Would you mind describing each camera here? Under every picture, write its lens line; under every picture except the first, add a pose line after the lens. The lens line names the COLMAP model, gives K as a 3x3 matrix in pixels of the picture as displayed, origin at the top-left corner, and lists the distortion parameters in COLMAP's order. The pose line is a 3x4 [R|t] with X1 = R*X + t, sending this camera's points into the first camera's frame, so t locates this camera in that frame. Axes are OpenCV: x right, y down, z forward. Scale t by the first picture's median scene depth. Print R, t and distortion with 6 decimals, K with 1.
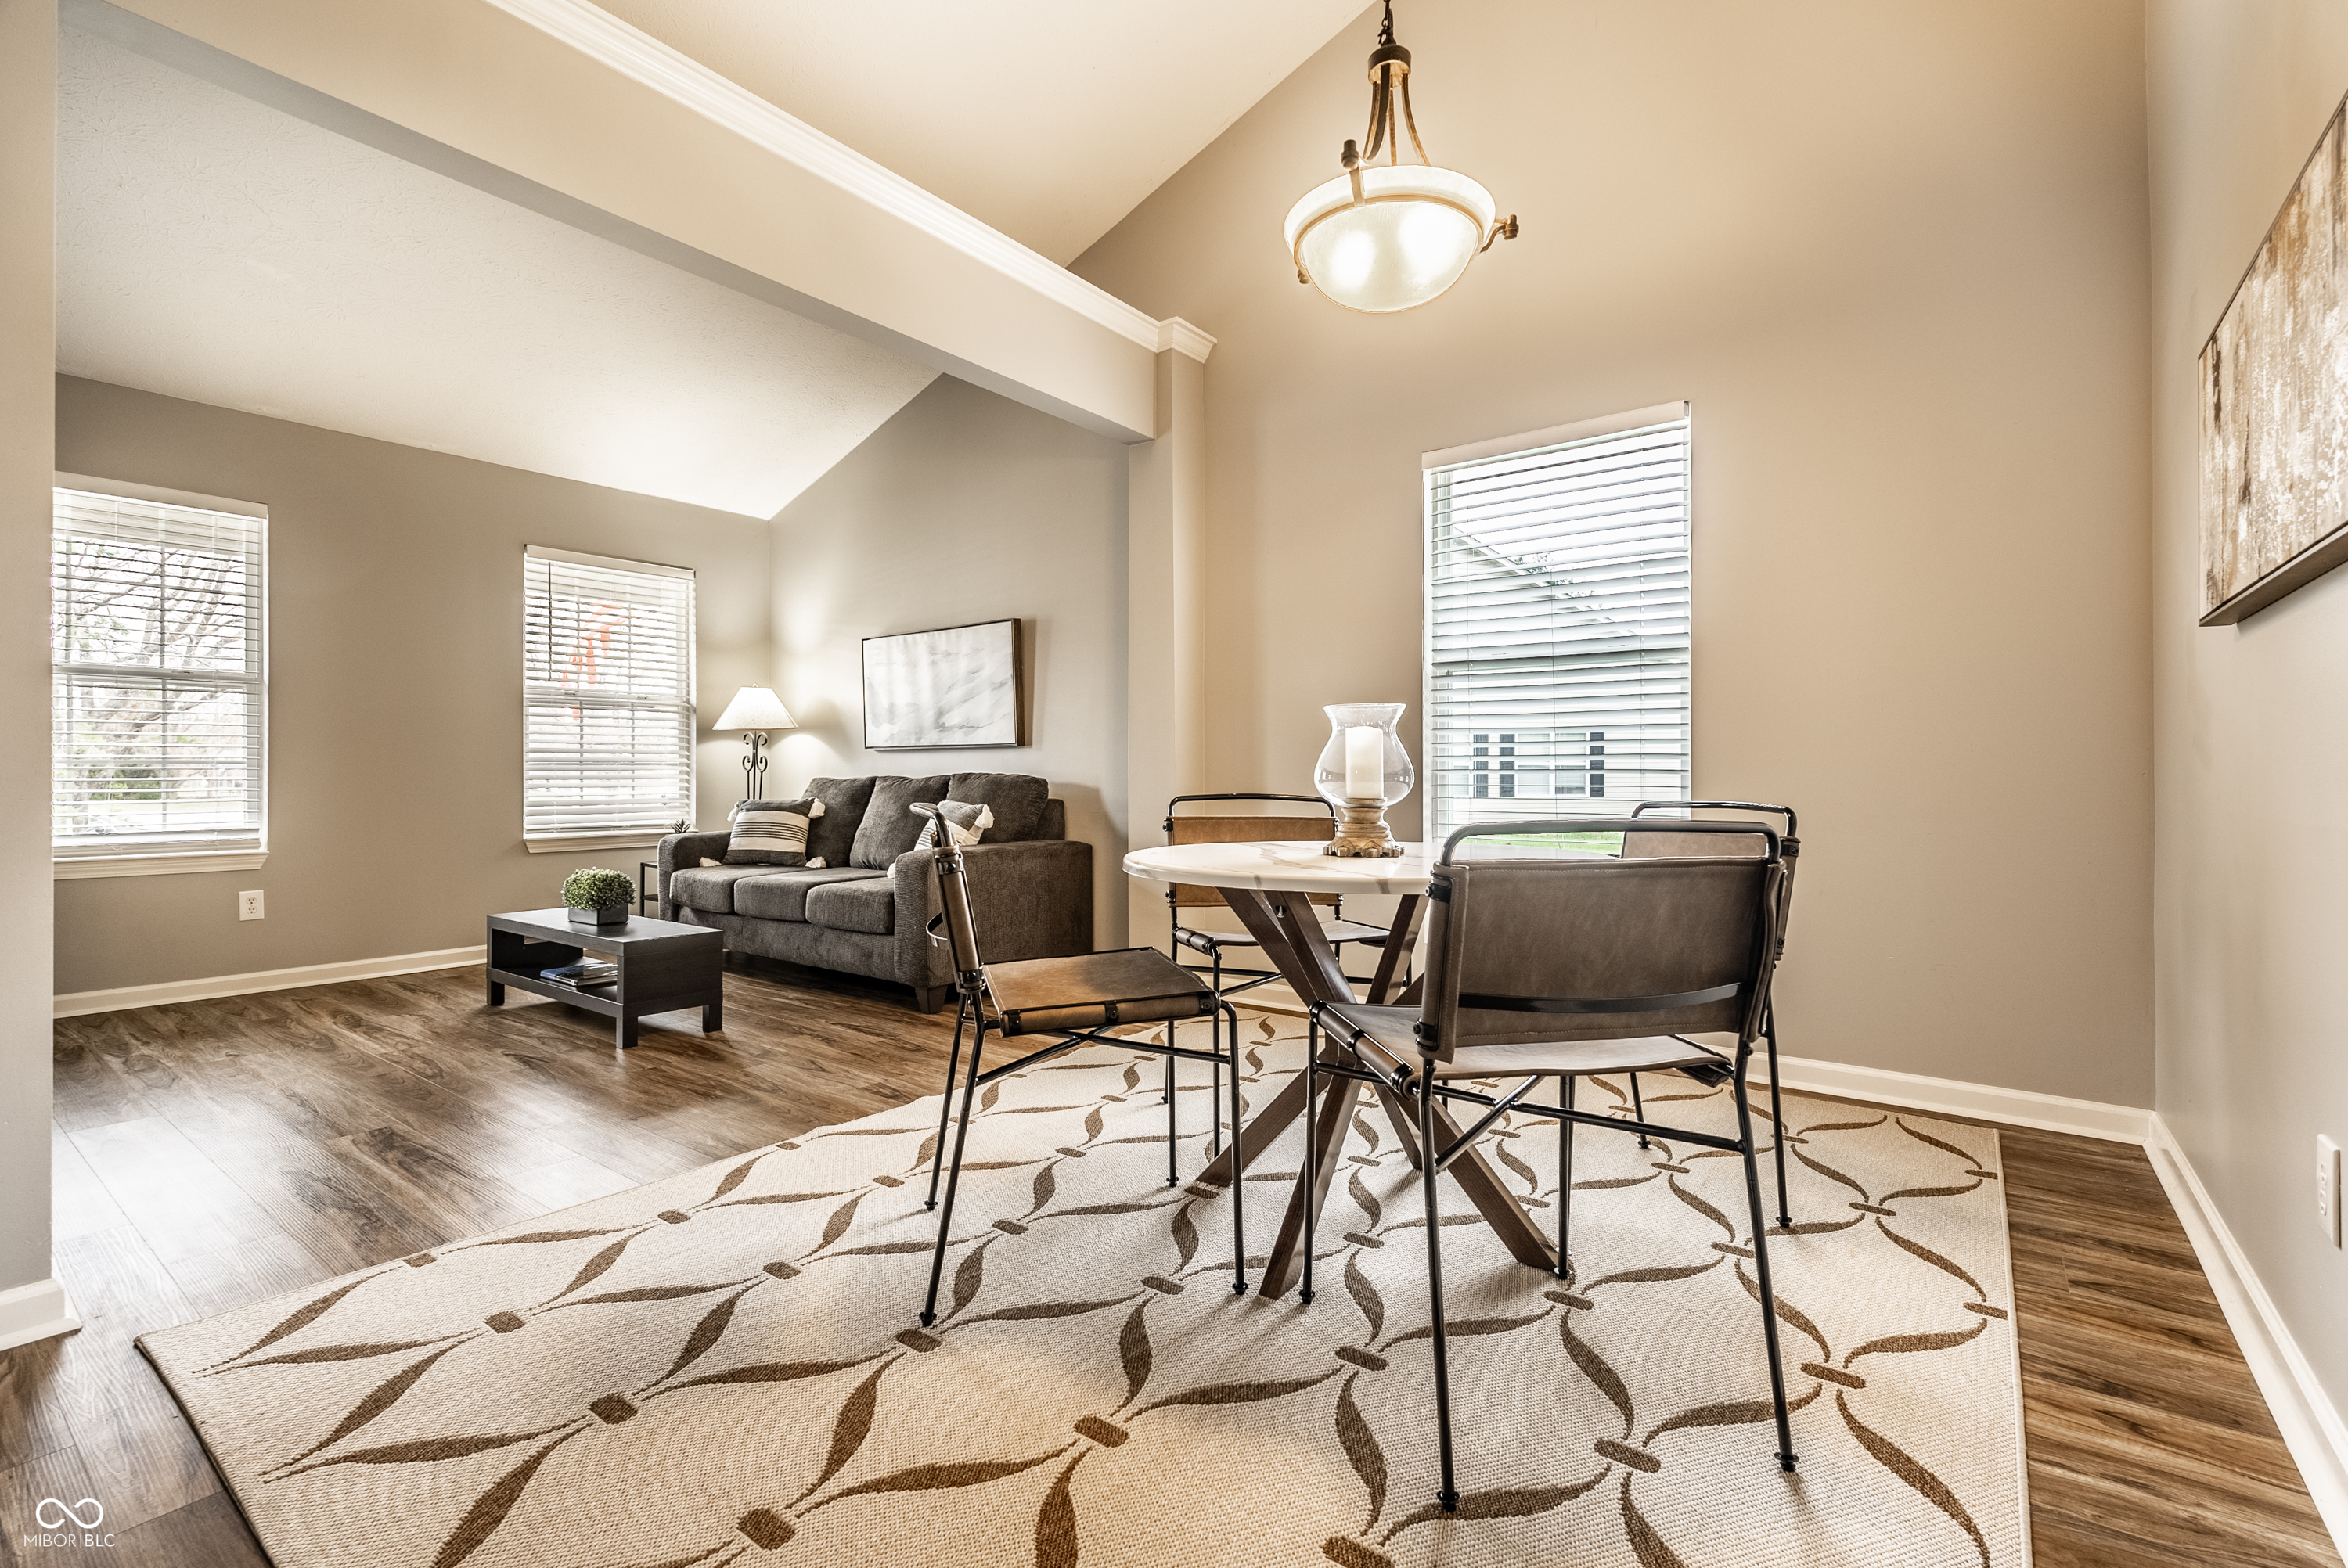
lens RADIAL K [[1042.0, 0, 1172.0], [0, 1042.0, 773.6], [0, 0, 1]] dist [0.000614, 0.000053]
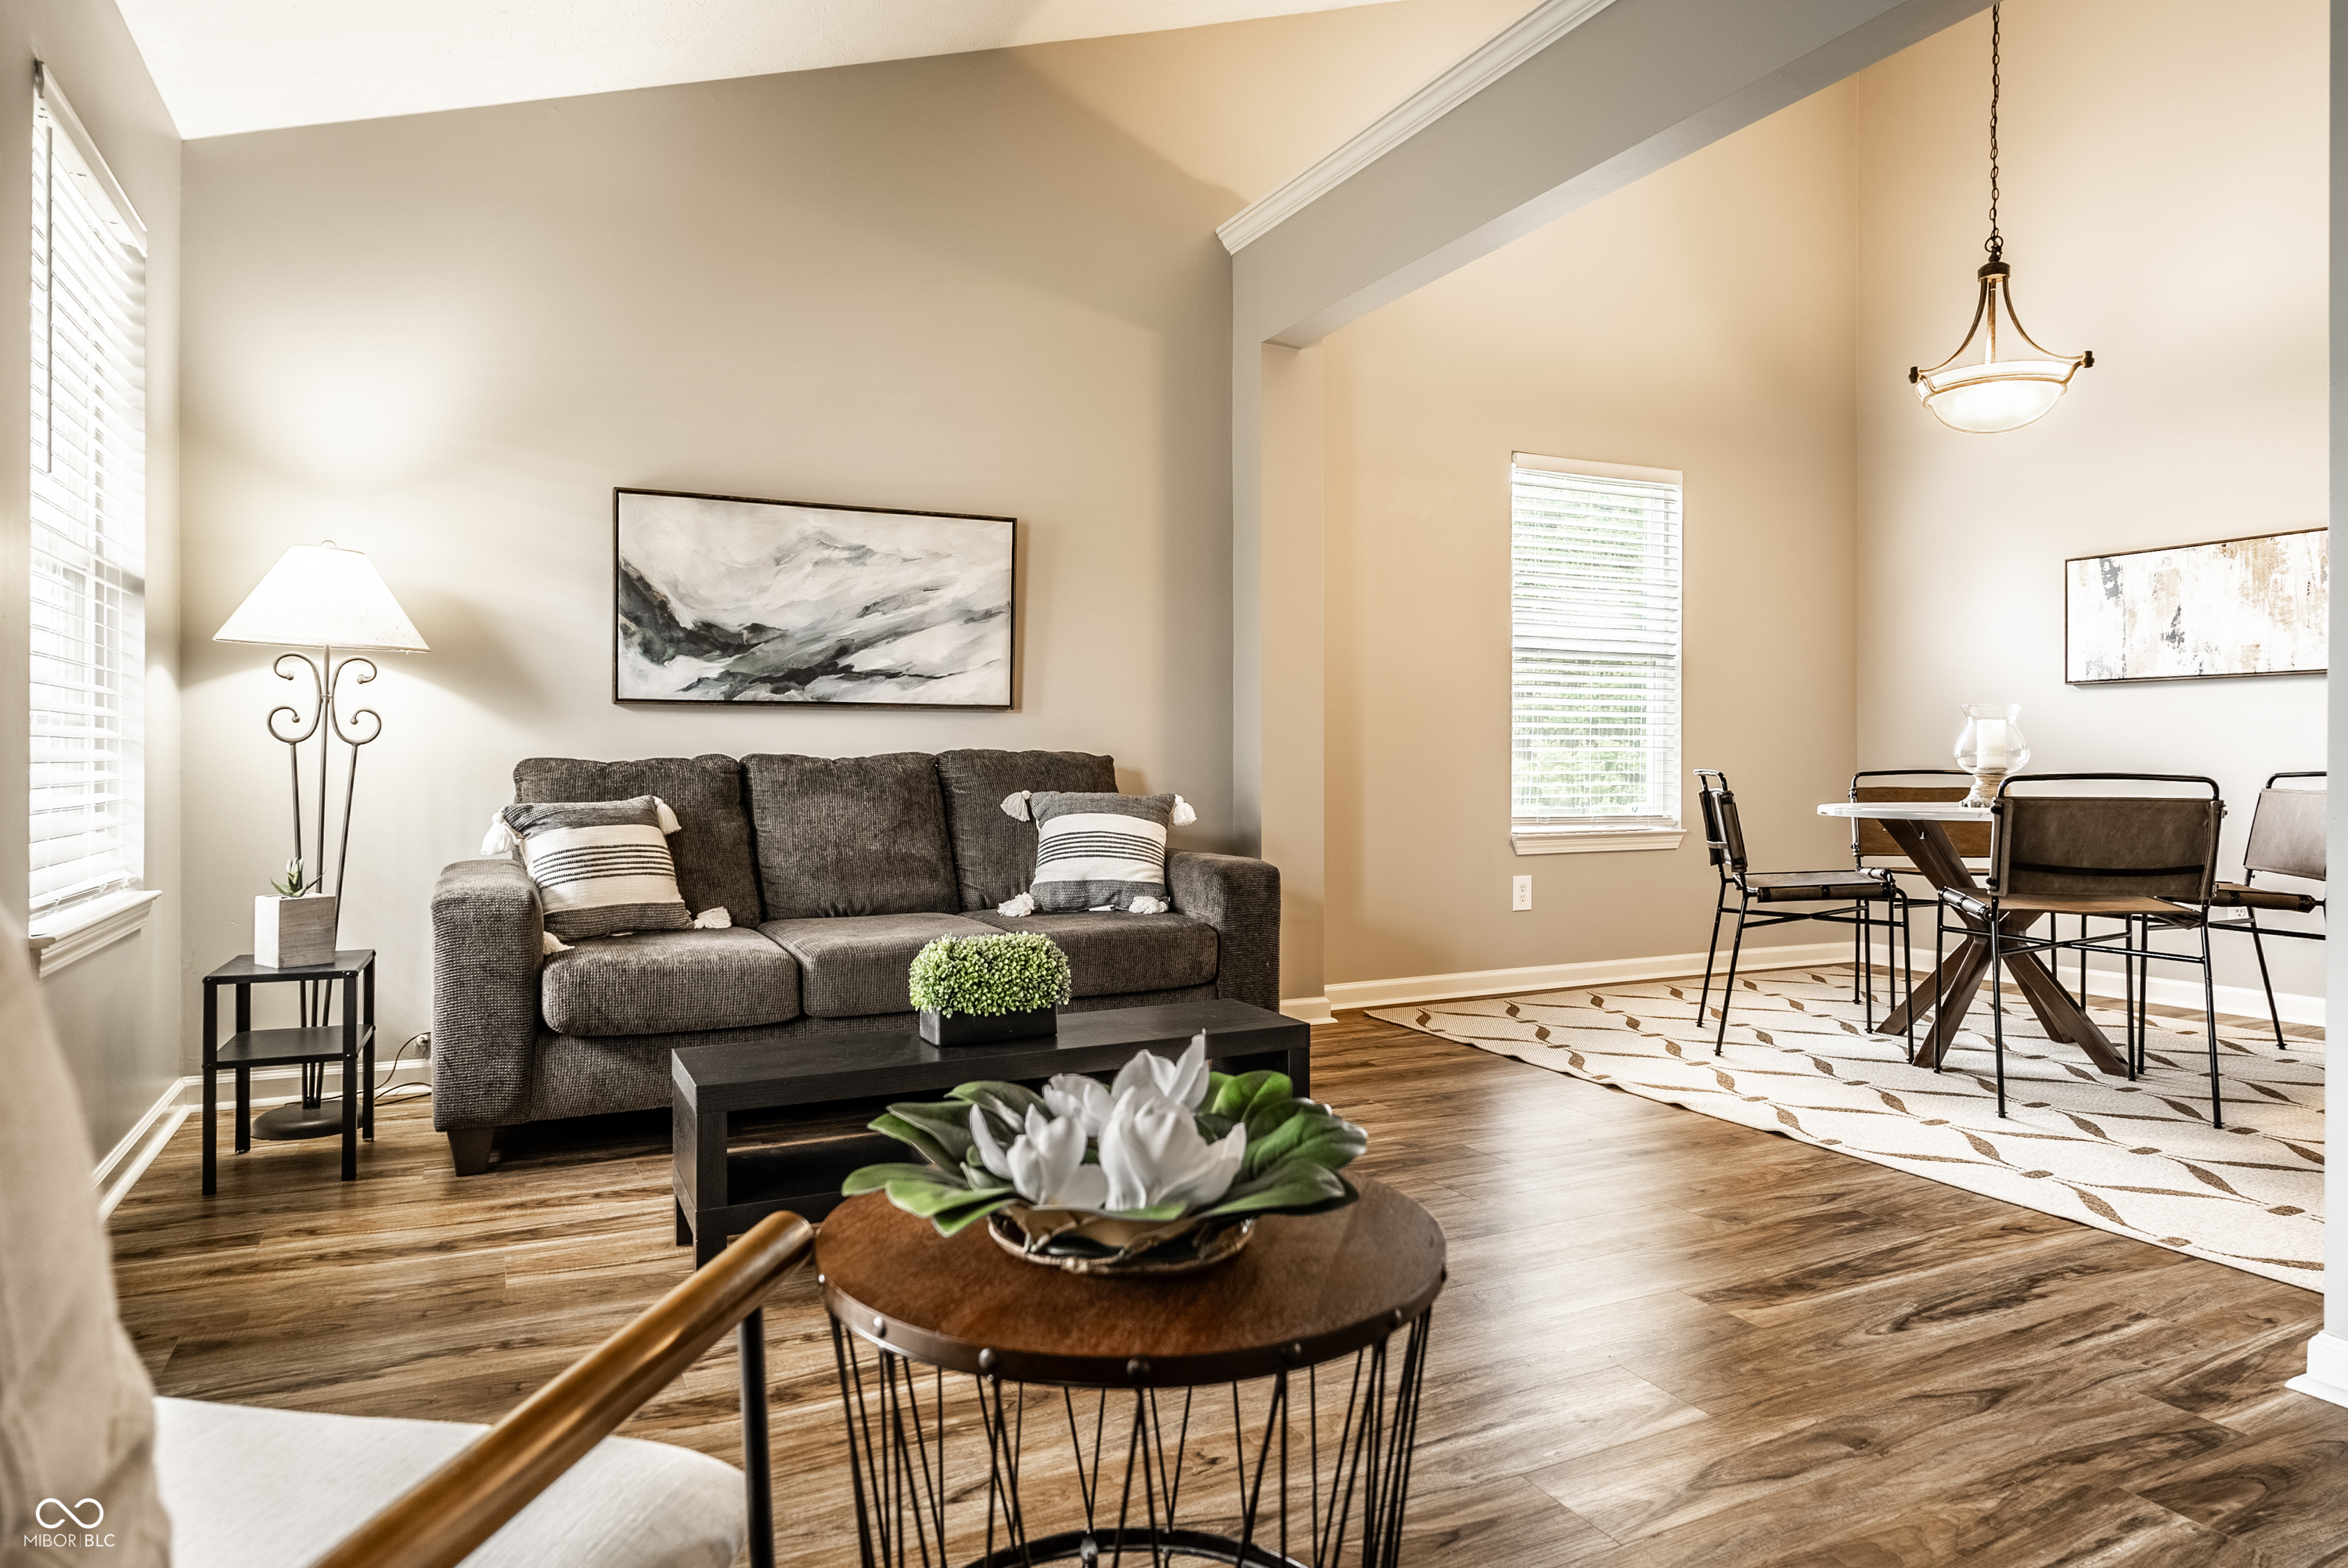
lens RADIAL K [[1433.4, 0, 1185.3], [0, 1433.4, 755.1], [0, 0, 1]] dist [-0.002886, 0.001243]
pose [[0.442226, 0.002764, 0.896899, -1.992286], [0.001930, 0.999990, -0.004033, 0.014051], [-0.896902, 0.003515, 0.442216, 1.058847]]
